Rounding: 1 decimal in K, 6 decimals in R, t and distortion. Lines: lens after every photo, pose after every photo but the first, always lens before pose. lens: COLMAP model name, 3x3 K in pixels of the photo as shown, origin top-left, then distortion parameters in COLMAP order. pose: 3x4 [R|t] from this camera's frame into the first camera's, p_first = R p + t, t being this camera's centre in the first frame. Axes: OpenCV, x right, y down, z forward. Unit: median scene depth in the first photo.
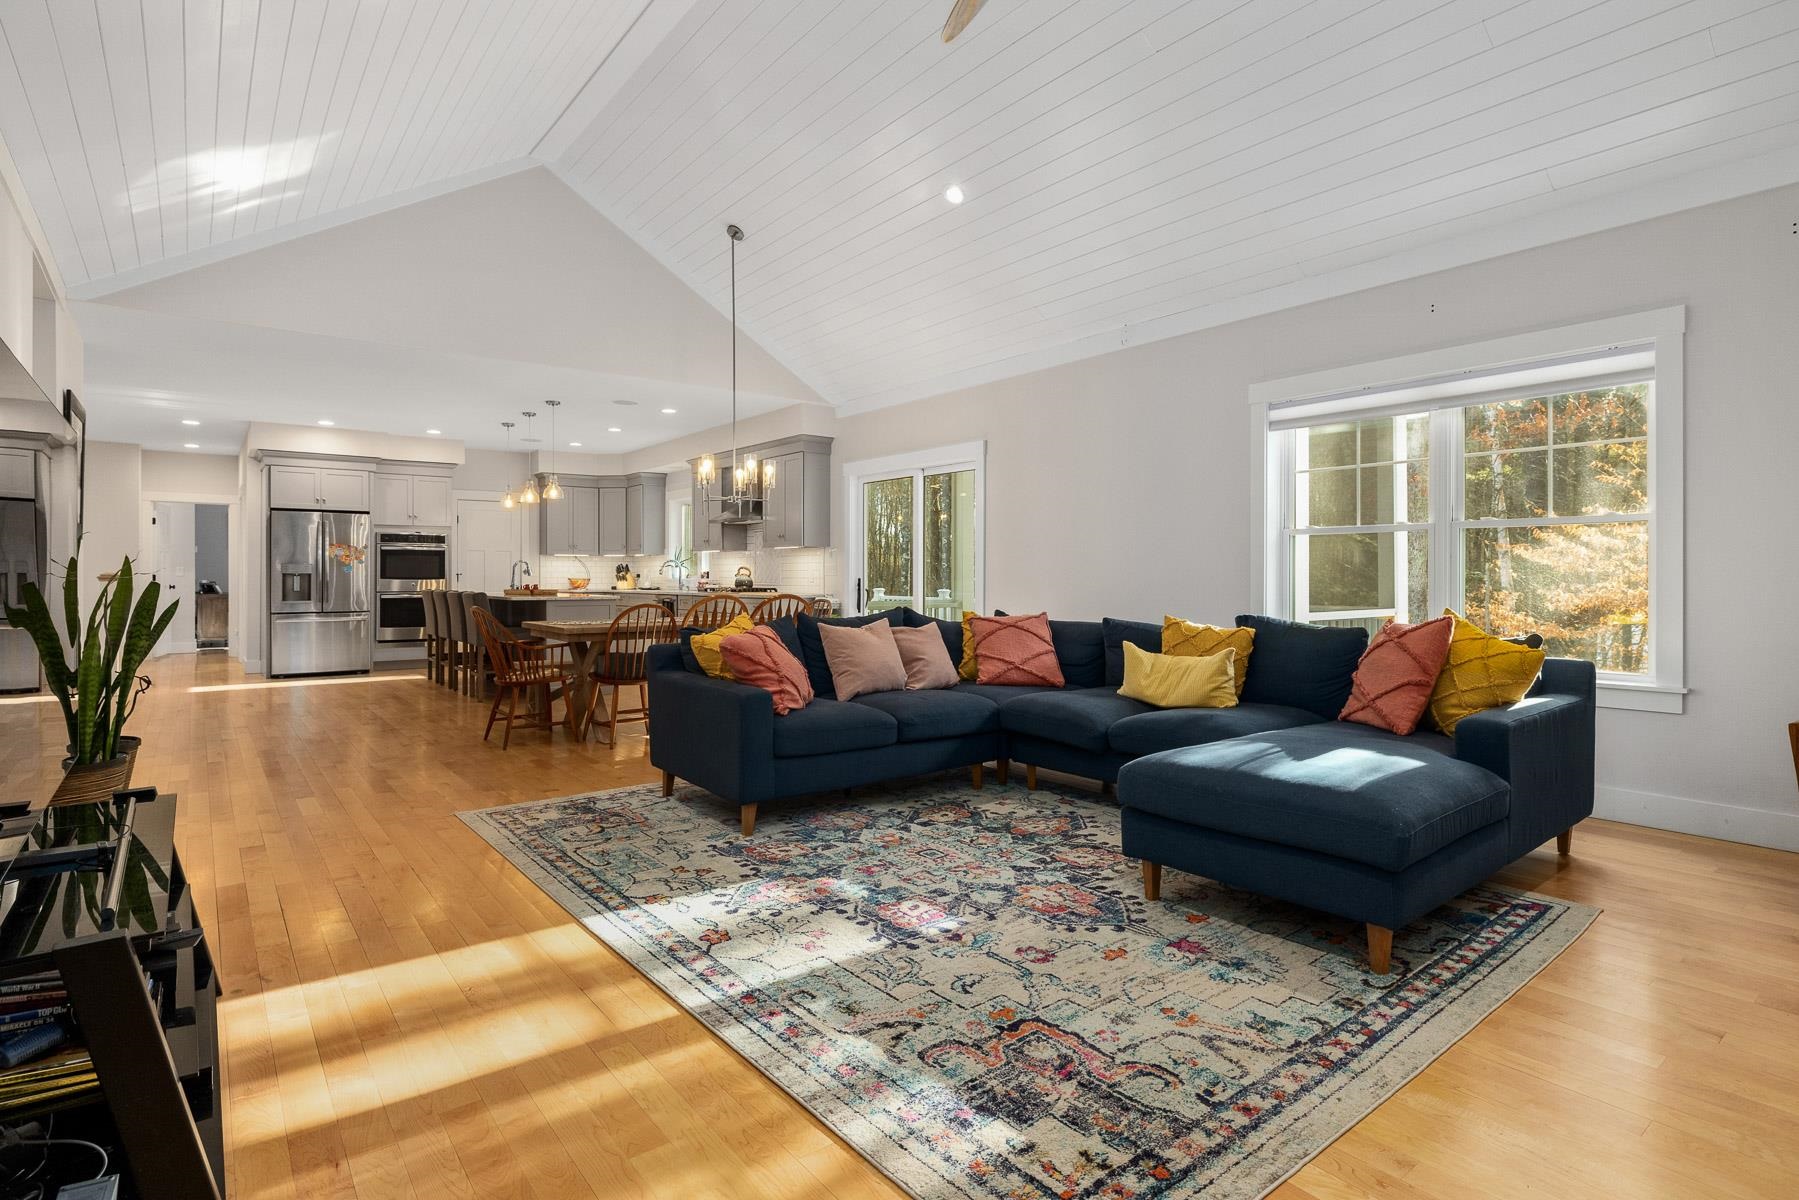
lens RADIAL K [[885.3, 0, 897.6], [0, 885.3, 588.0], [0, 0, 1]] dist [-0.002693, 0.002833]
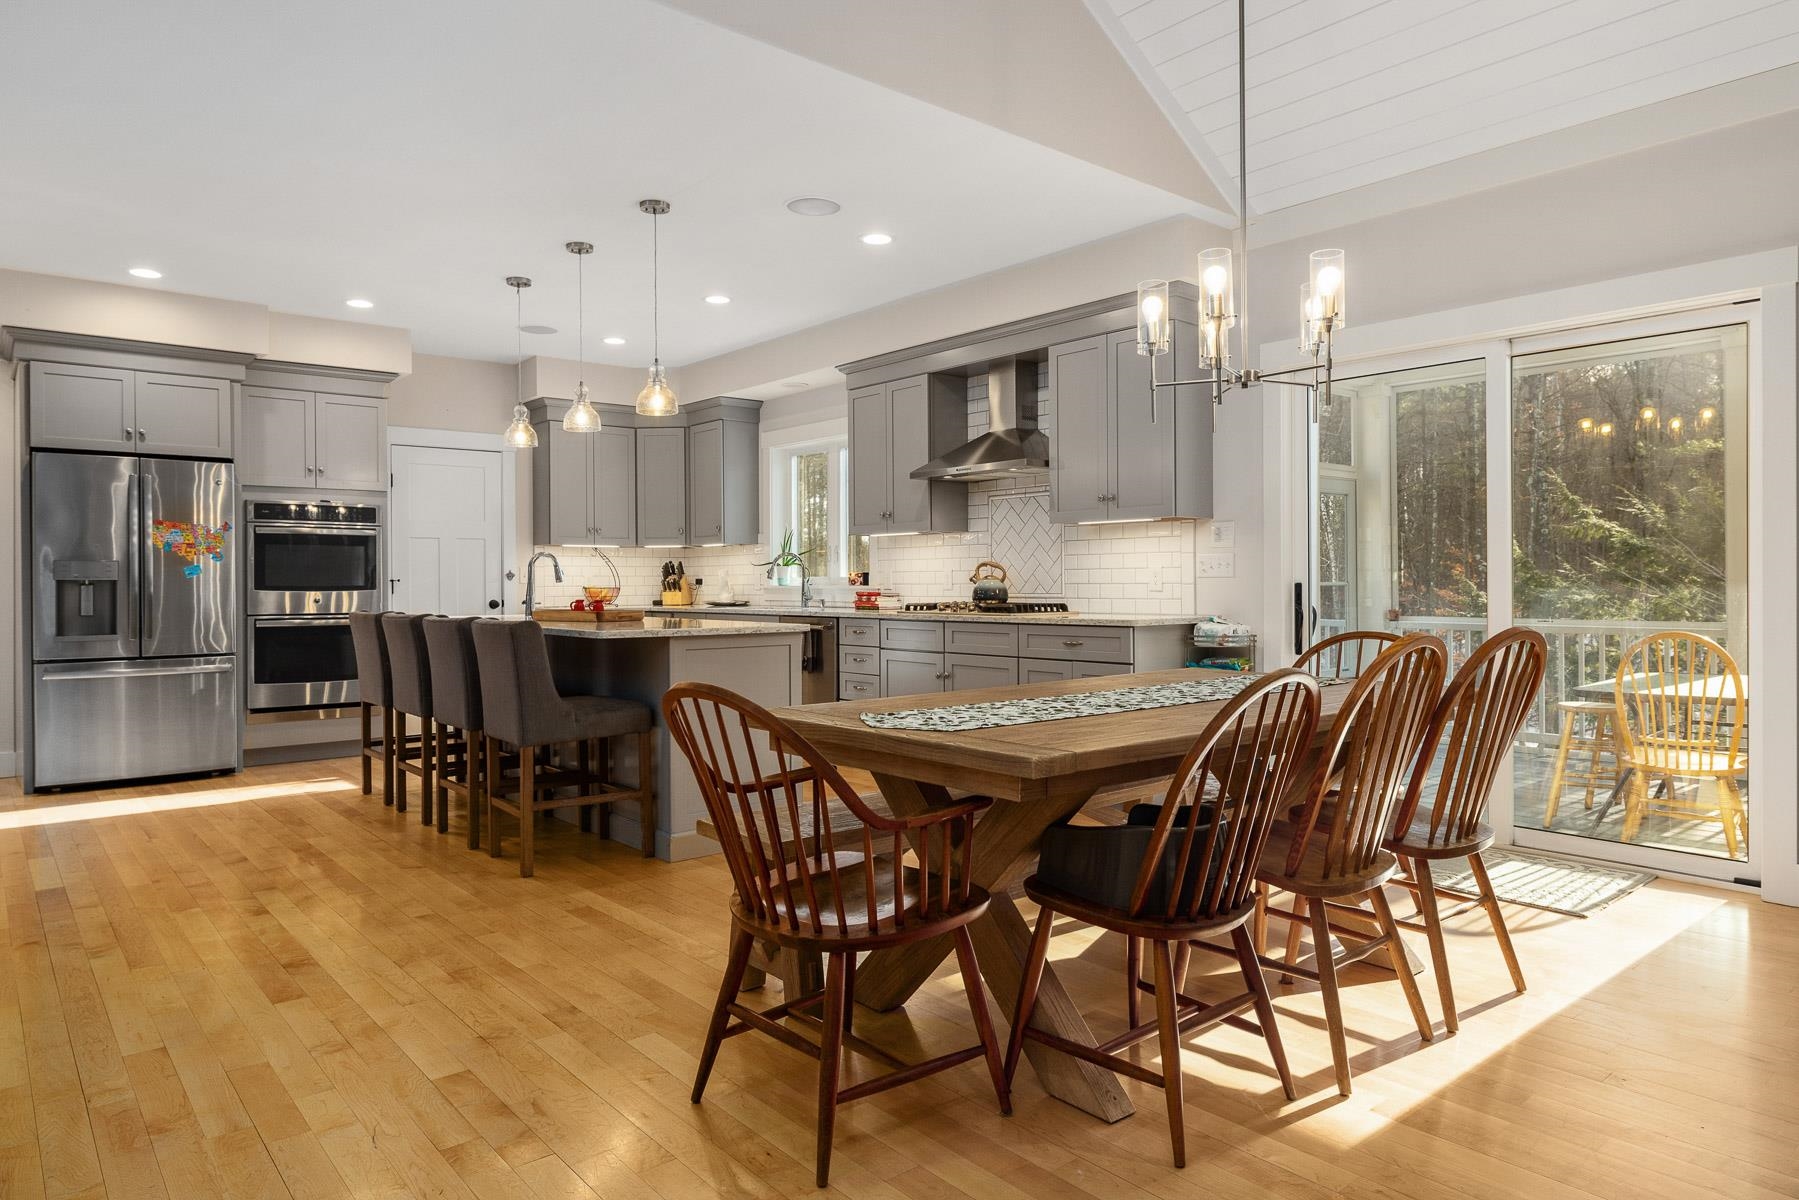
lens RADIAL K [[1072.9, 0, 884.7], [0, 1072.9, 595.4], [0, 0, 1]] dist [0.003522, 0.000880]
pose [[0.999255, -0.005614, 0.038189, -0.242359], [0.005623, 0.999984, -0.000129, -0.004882], [-0.038188, 0.000344, 0.999271, 0.361337]]
